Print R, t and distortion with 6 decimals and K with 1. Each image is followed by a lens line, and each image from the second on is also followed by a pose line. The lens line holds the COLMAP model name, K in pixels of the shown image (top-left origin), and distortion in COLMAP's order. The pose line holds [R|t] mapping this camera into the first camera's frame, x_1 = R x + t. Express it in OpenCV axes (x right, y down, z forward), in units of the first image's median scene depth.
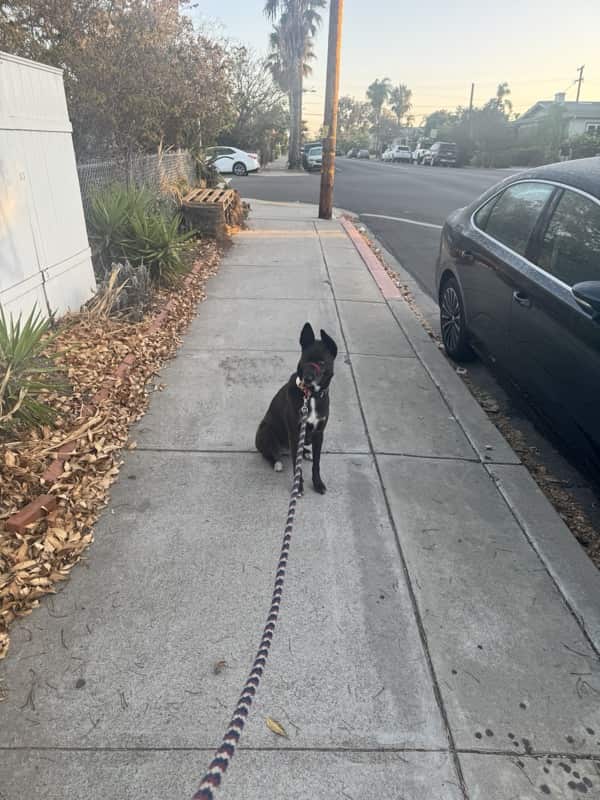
lens RADIAL K [[572.1, 0, 300.0], [0, 572.1, 400.0], [0, 0, 1]] dist [0.090521, -0.170693]
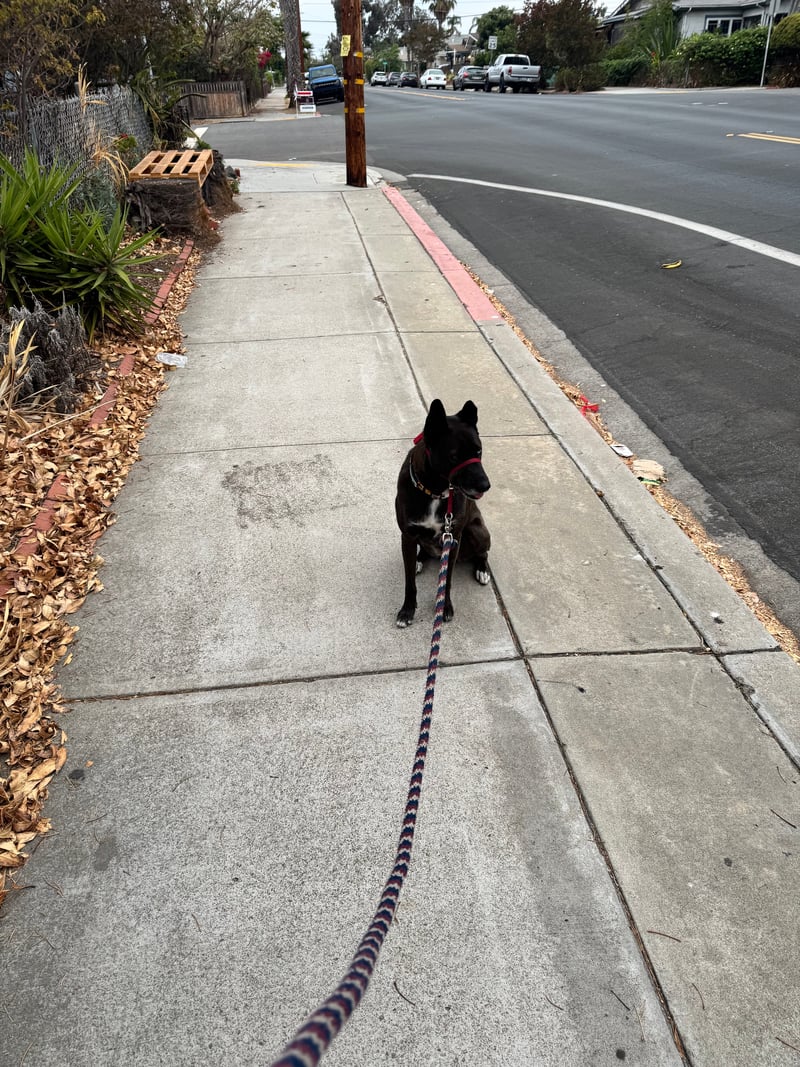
lens RADIAL K [[761.1, 0, 386.5], [0, 761.1, 535.4], [0, 0, 1]] dist [0.058305, -0.087188]
pose [[0.994482, -0.085409, 0.060913, -0.027860], [0.076637, 0.987998, 0.134115, -0.096602], [-0.071637, -0.128707, 0.989092, 0.221965]]
